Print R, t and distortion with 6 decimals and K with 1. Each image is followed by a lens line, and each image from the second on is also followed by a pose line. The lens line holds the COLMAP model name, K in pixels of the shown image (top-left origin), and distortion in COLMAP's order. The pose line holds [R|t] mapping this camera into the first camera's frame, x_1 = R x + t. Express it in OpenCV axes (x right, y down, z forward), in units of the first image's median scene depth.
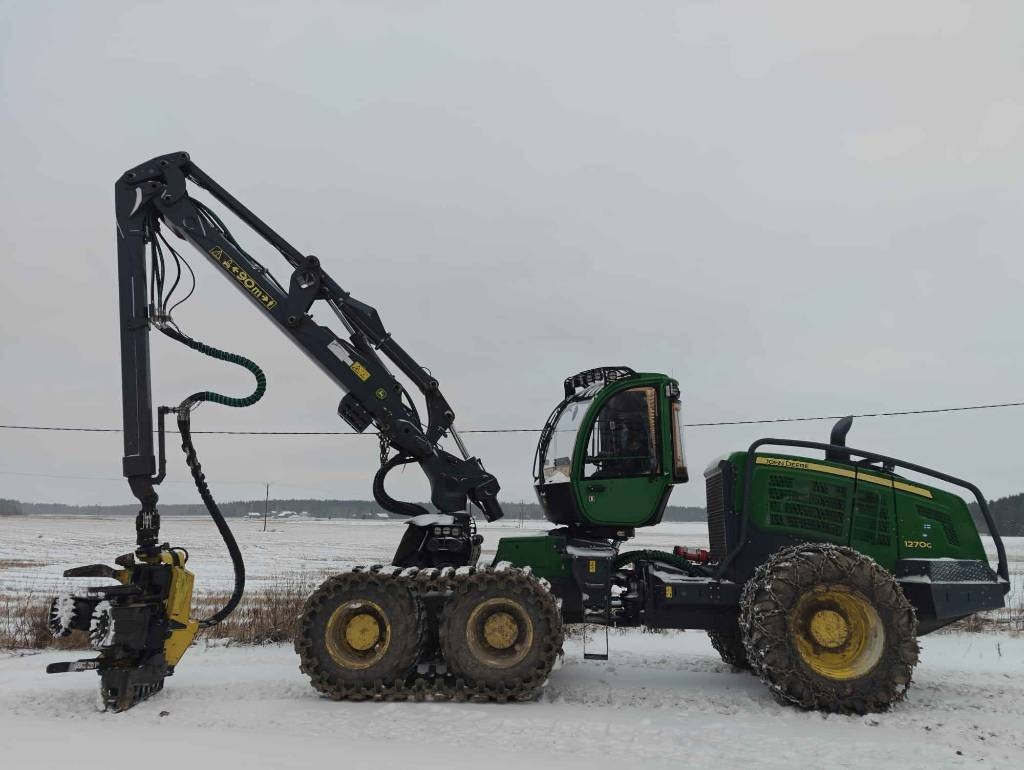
lens RADIAL K [[719.6, 0, 512.0], [0, 719.6, 385.0], [0, 0, 1]] dist [0.040372, -0.002074]
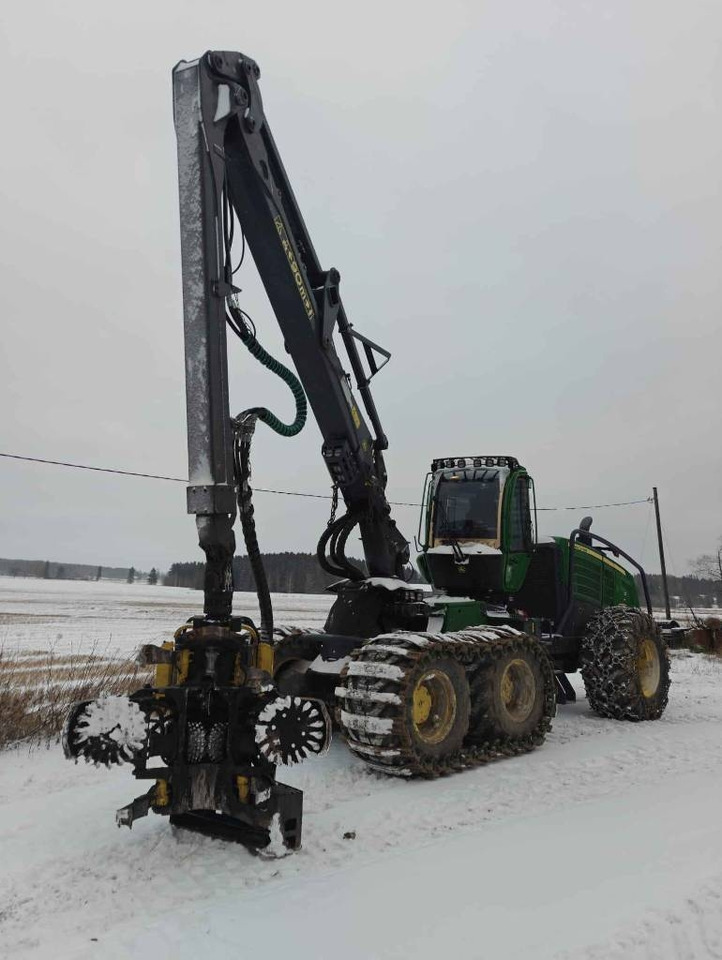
lens RADIAL K [[674.6, 0, 361.0], [0, 674.6, 480.0], [0, 0, 1]] dist [0.040372, -0.002074]
pose [[0.656171, 0.129969, 0.743335, -0.874846], [-0.164470, 0.986007, -0.027214, 0.085406], [-0.736471, -0.104399, 0.668365, 0.465267]]
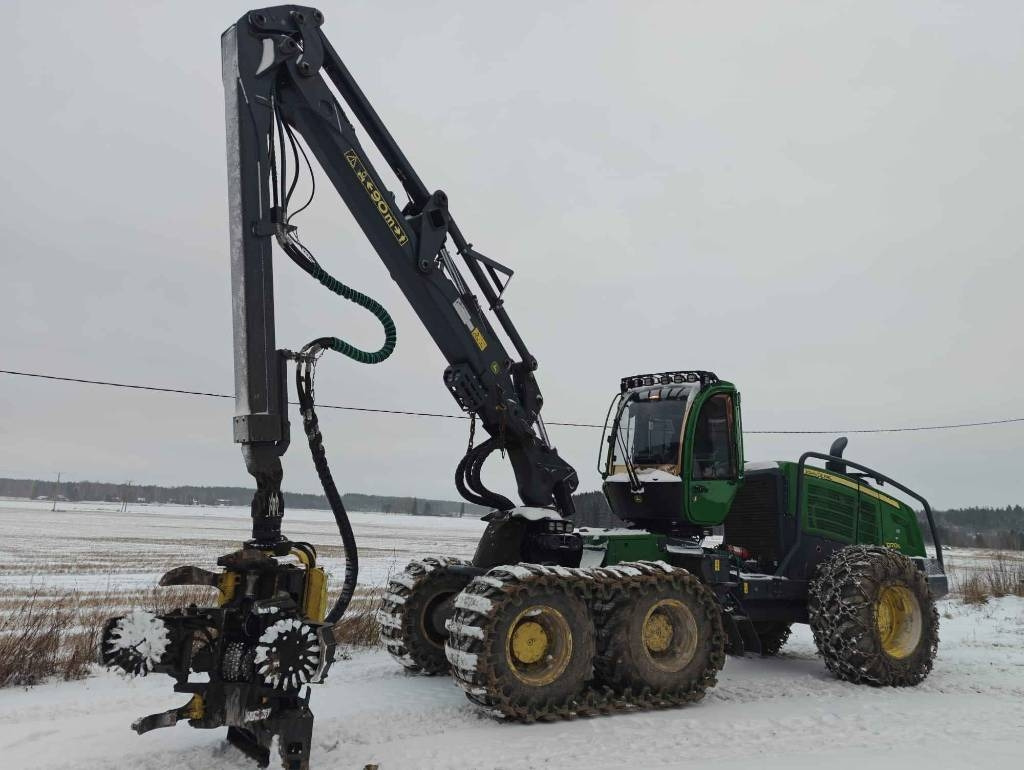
lens RADIAL K [[720.4, 0, 512.0], [0, 720.4, 385.0], [0, 0, 1]] dist [0.044440, -0.002067]
pose [[0.854465, 0.116693, 0.506234, -0.649426], [-0.125530, 0.991948, -0.016776, 0.048184], [-0.504115, -0.049213, 0.862233, 0.256434]]
